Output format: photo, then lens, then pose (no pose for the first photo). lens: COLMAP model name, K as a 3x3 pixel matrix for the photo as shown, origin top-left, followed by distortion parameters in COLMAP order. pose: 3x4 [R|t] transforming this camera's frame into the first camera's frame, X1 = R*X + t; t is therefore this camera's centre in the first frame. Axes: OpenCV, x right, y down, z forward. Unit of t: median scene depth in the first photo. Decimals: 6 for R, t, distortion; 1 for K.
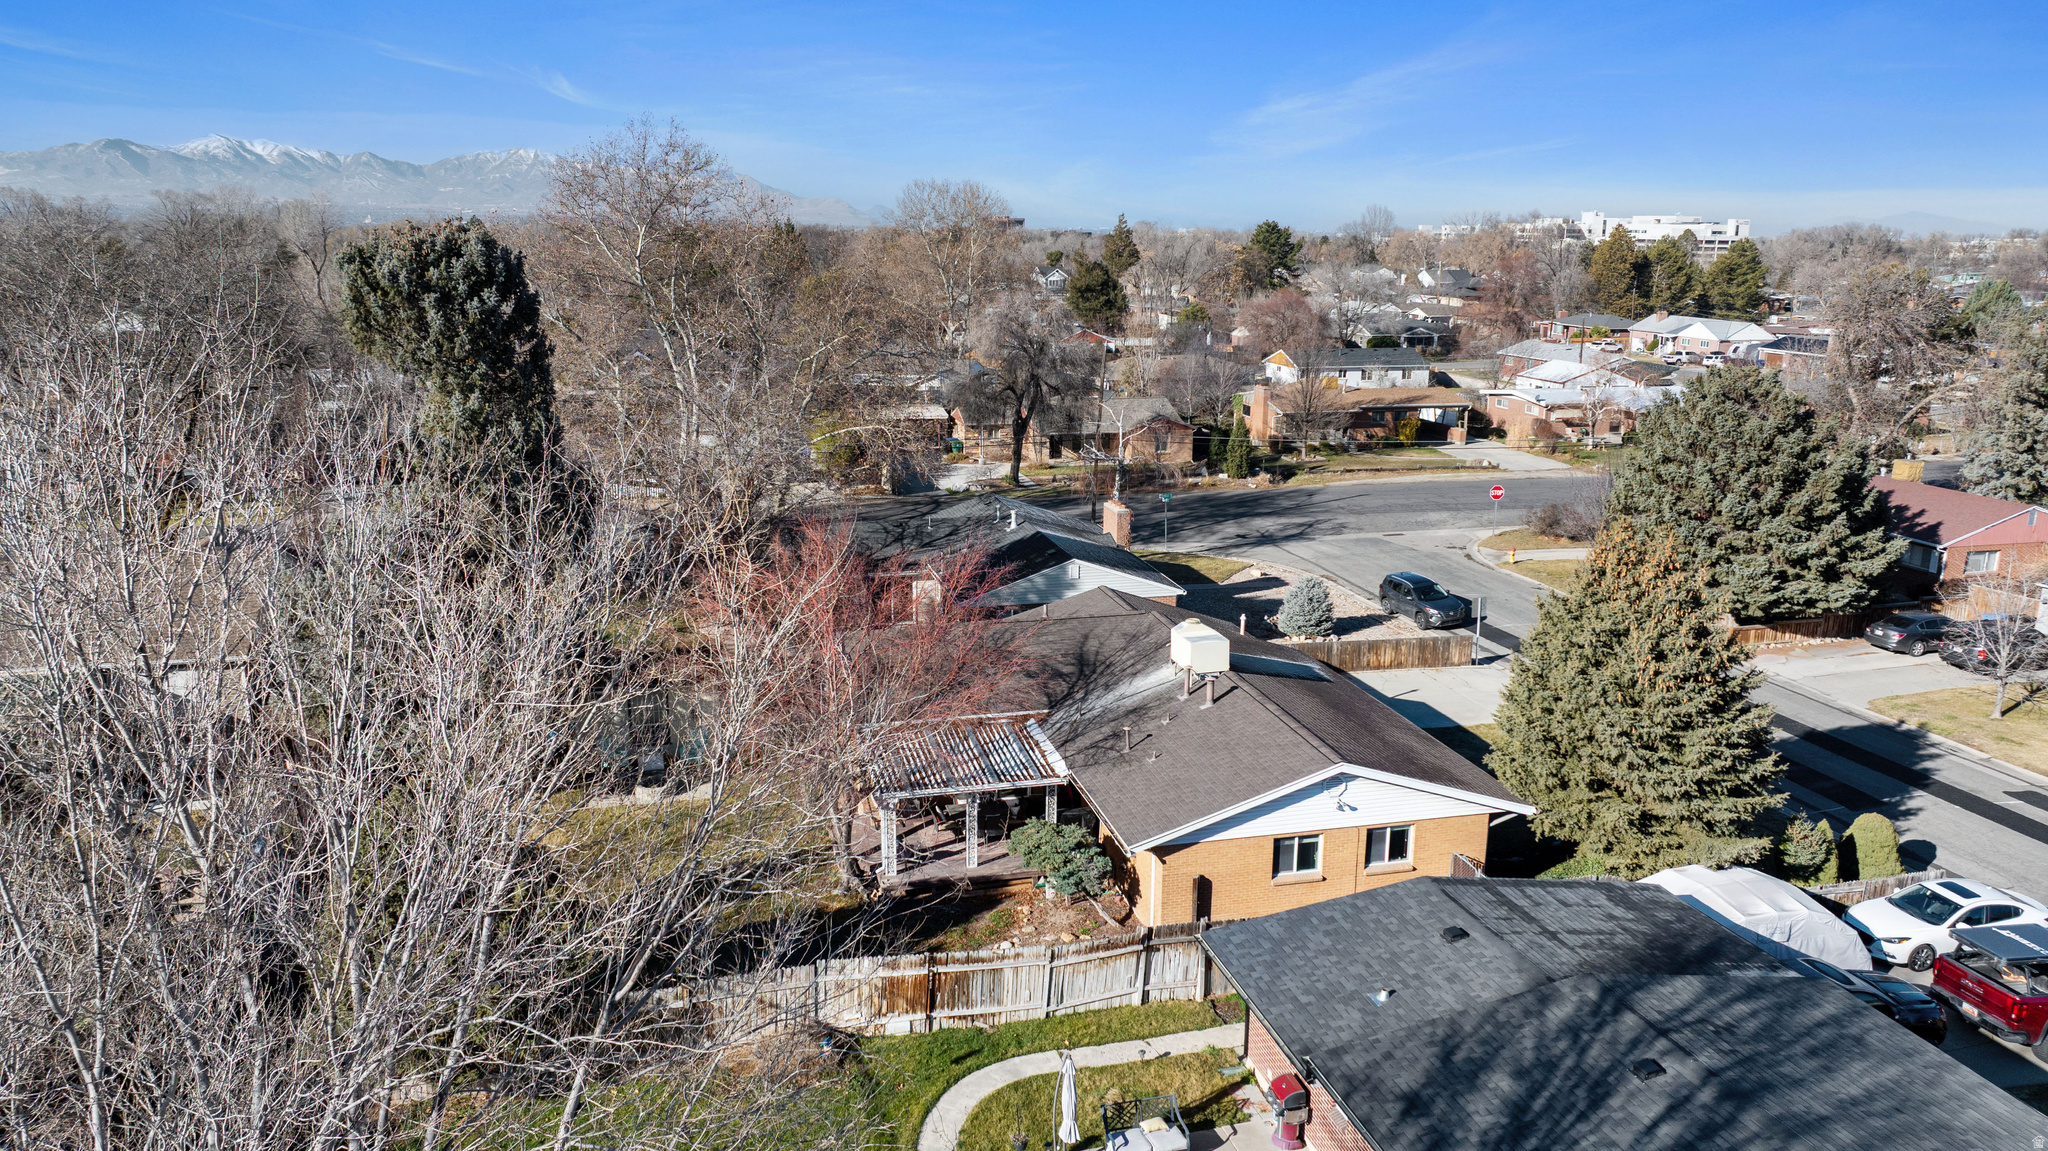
lens RADIAL K [[1416.8, 0, 1029.9], [0, 1416.8, 578.7], [0, 0, 1]] dist [-0.022605, 0.016303]
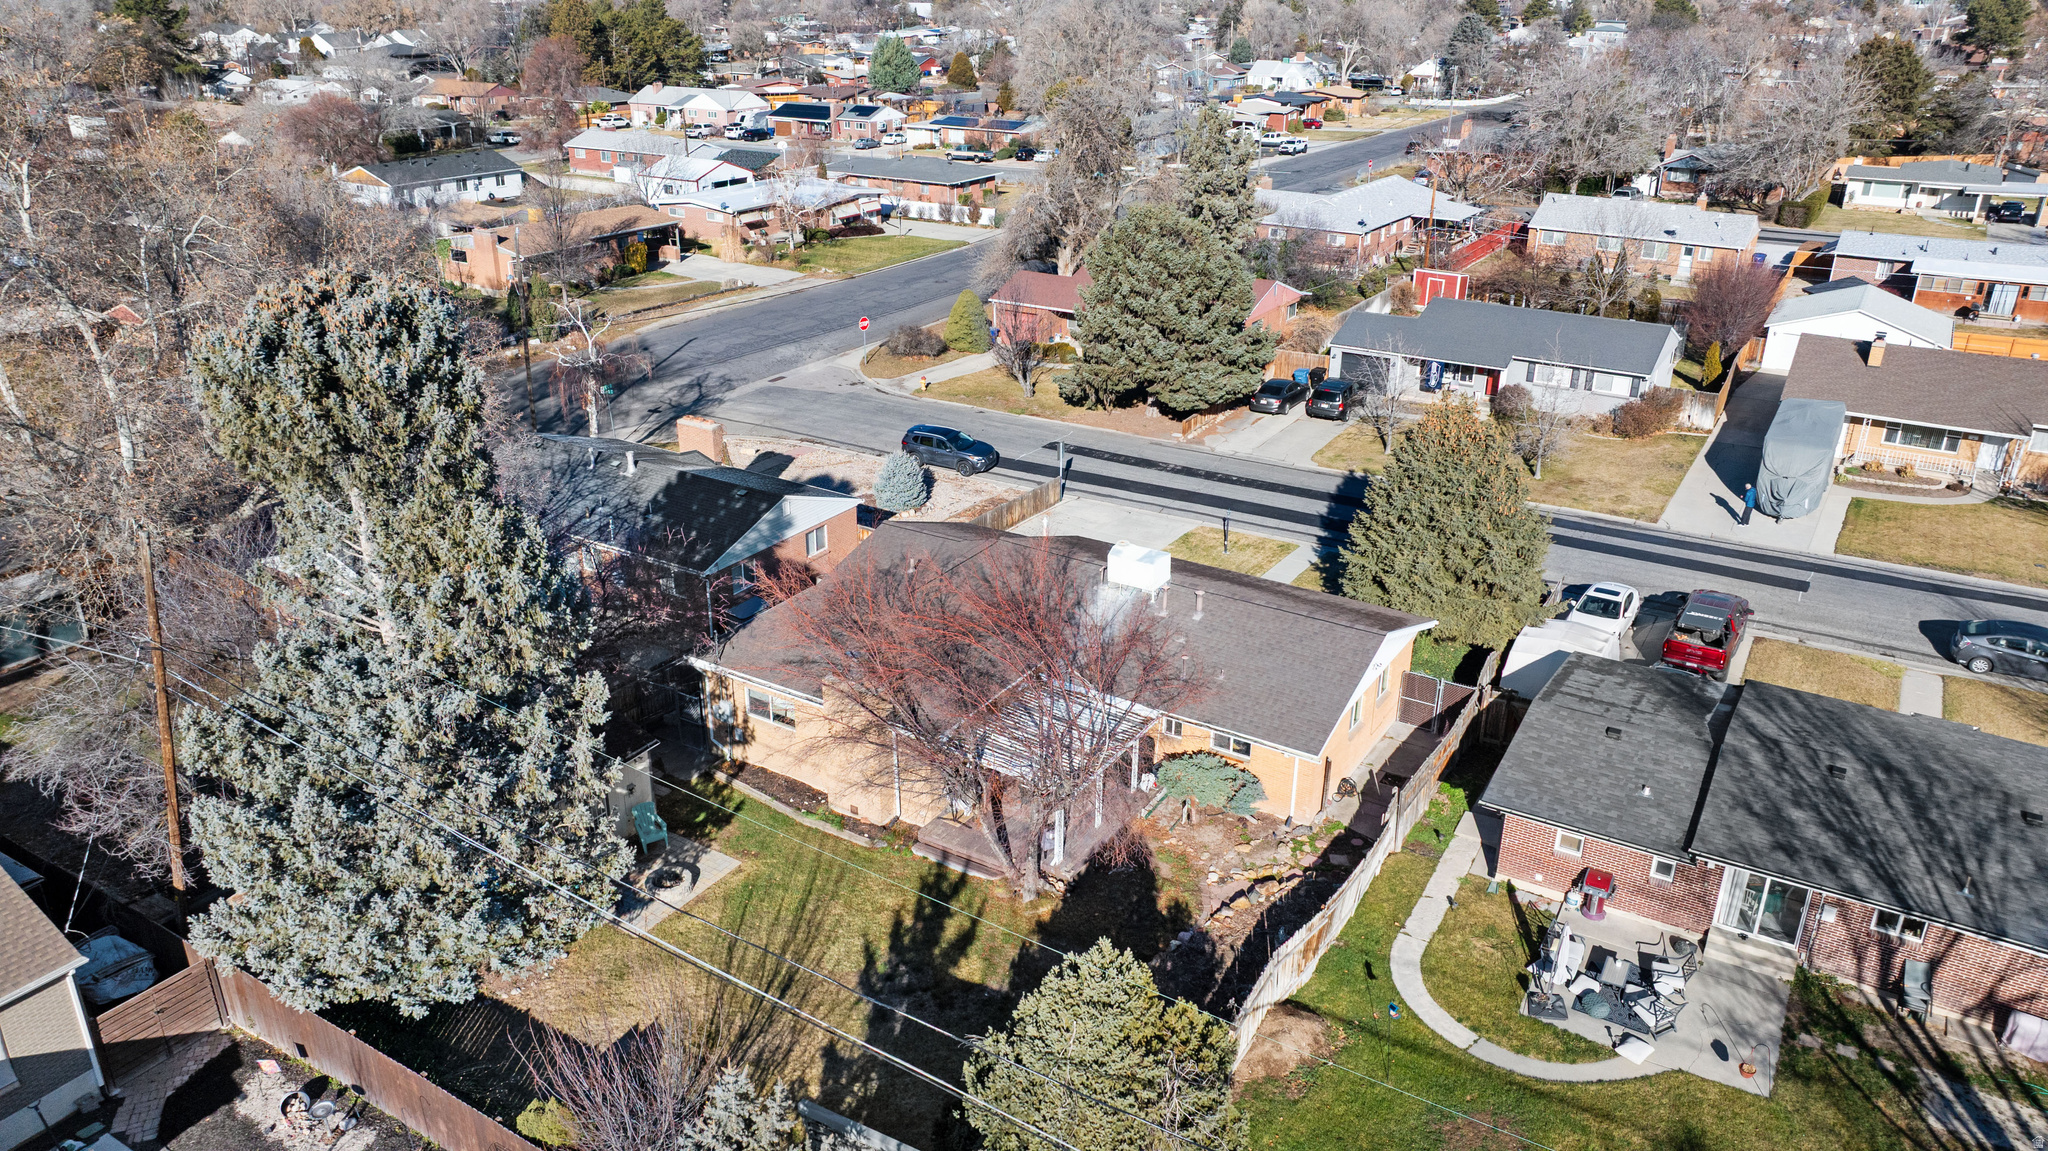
lens RADIAL K [[1416.8, 0, 1017.9], [0, 1416.8, 579.5], [0, 0, 1]] dist [-0.022605, 0.016303]
pose [[0.723139, -0.274931, 0.633627, -0.406633], [0.163072, 0.959390, 0.230170, -0.131380], [-0.671176, -0.063118, 0.738606, 0.152368]]
